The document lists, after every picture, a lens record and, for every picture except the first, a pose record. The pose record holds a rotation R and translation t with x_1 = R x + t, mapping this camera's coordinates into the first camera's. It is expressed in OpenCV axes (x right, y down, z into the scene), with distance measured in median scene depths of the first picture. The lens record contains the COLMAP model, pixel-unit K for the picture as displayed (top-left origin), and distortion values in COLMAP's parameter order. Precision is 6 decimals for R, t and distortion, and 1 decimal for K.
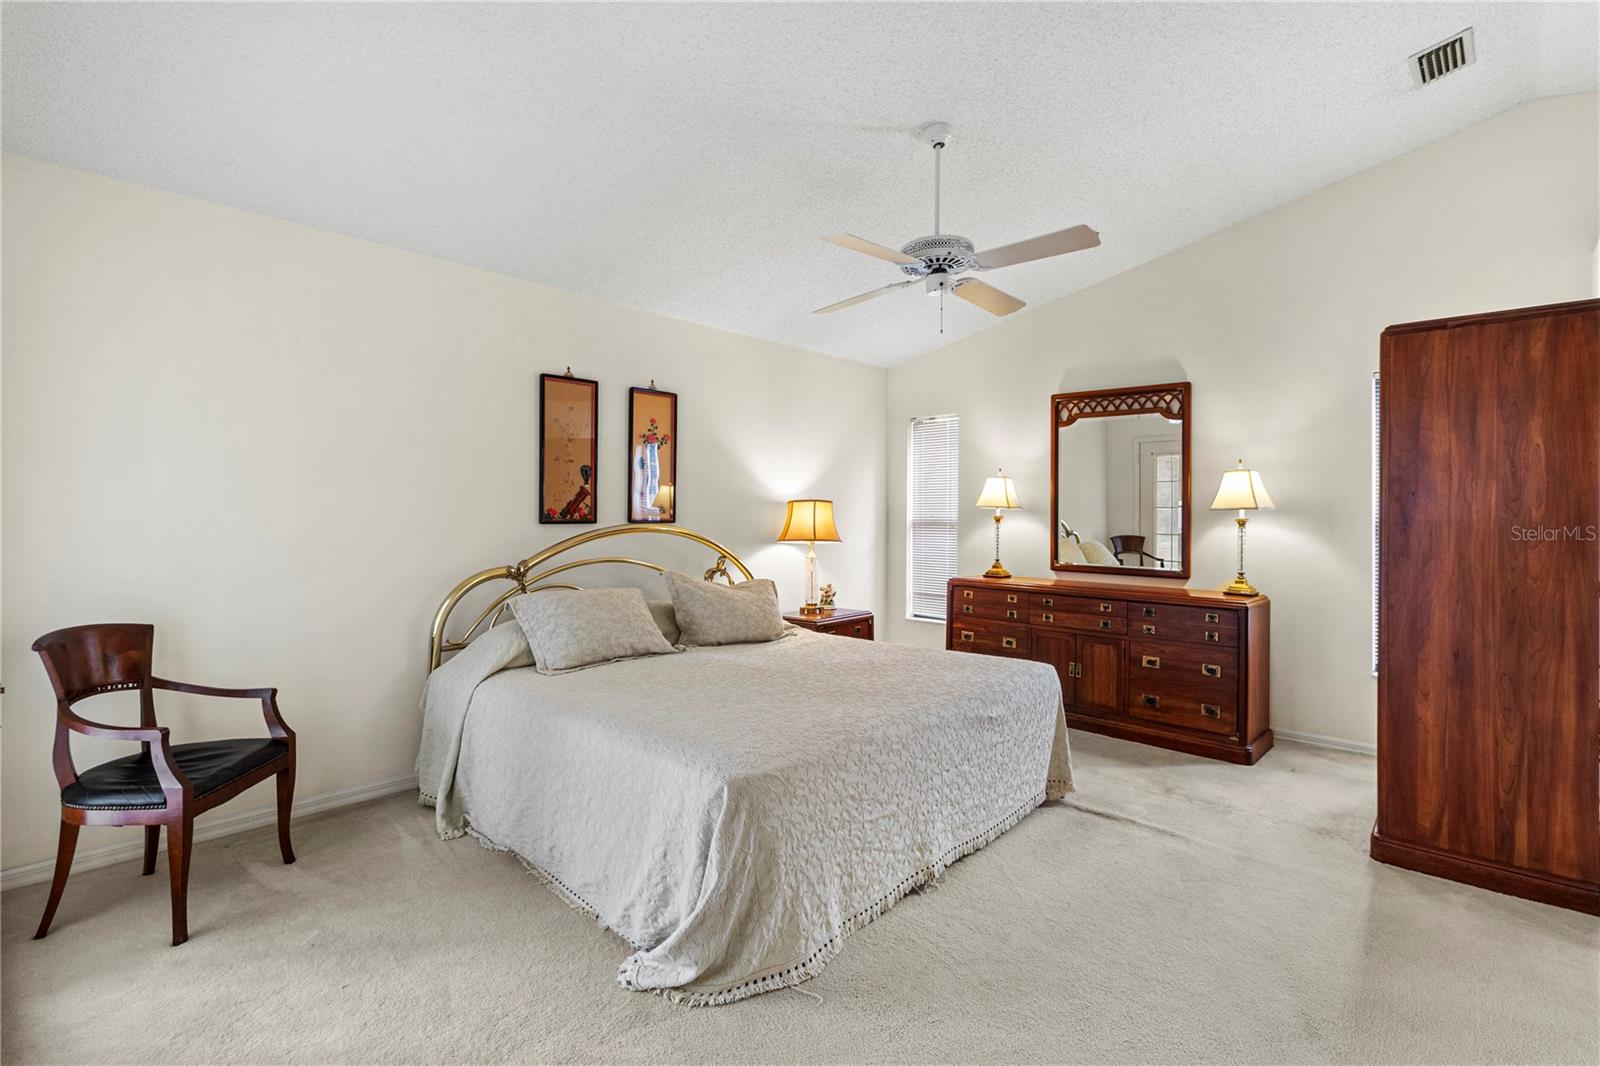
lens RADIAL K [[751.4, 0, 818.9], [0, 751.4, 496.5], [0, 0, 1]] dist [-0.000108, 0.000246]
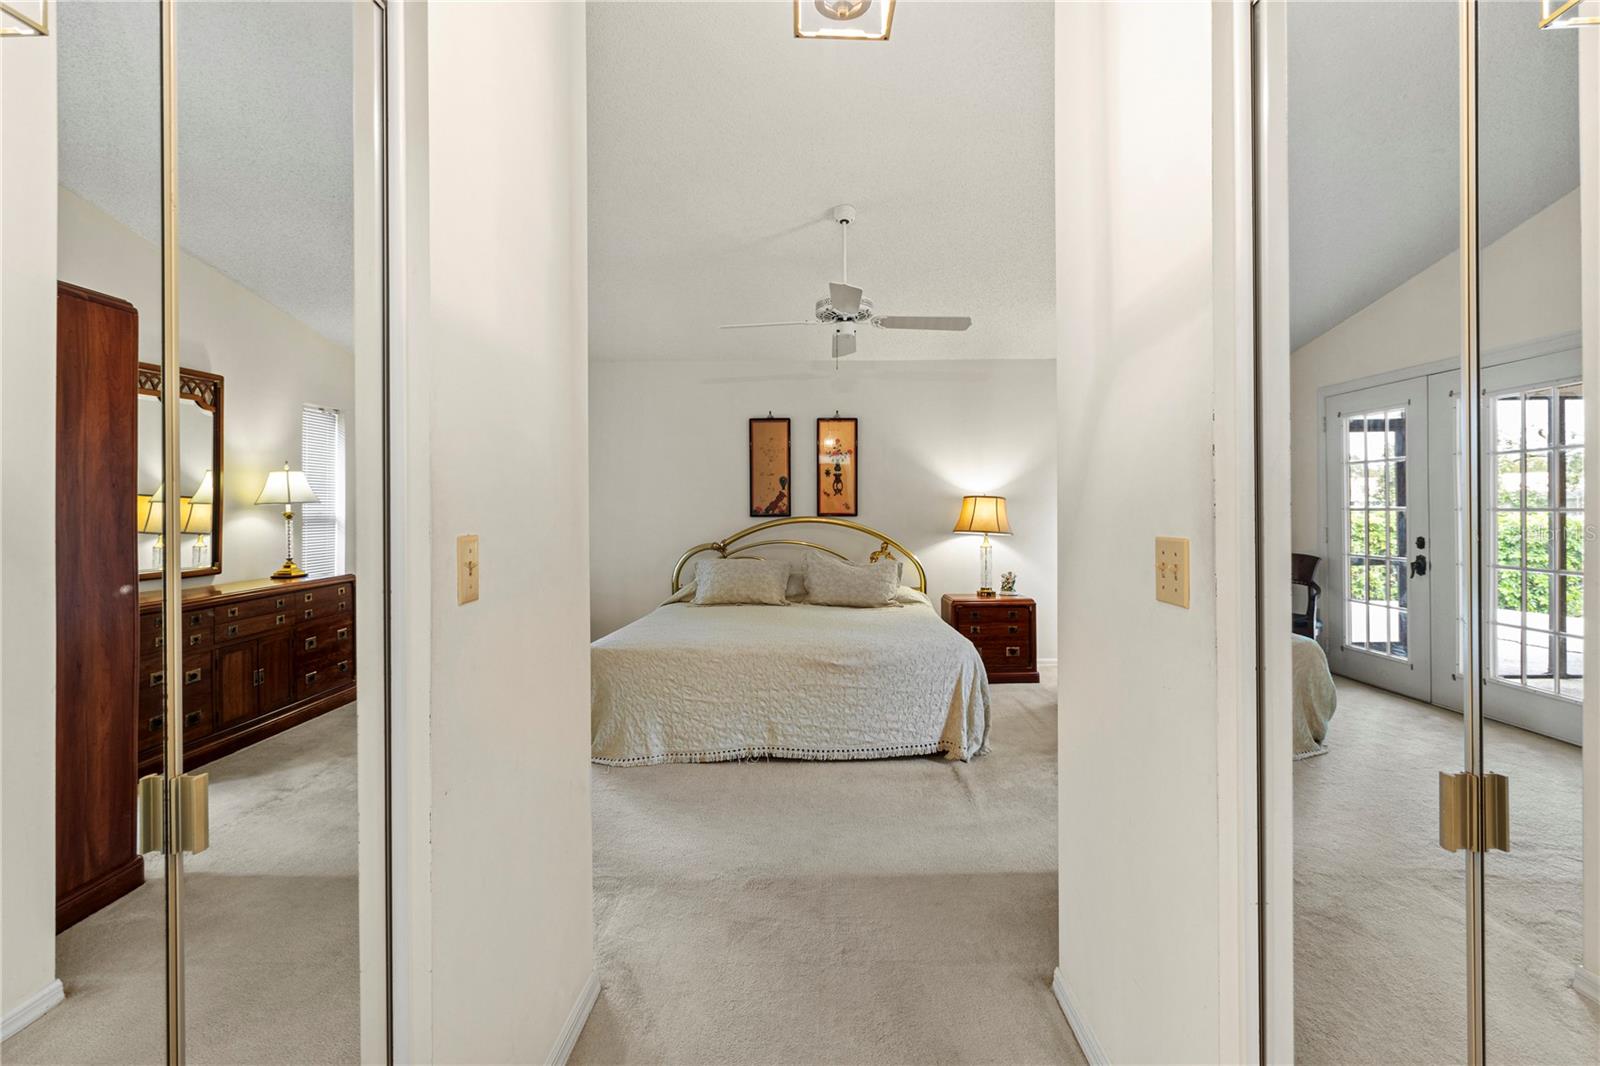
lens RADIAL K [[751.4, 0, 818.9], [0, 751.4, 496.5], [0, 0, 1]] dist [-0.000108, 0.000246]
pose [[0.664127, -0.020157, -0.747348, 0.838223], [0.025761, 0.999660, -0.004069, 0.004632], [0.747176, -0.016551, 0.664420, 0.081652]]
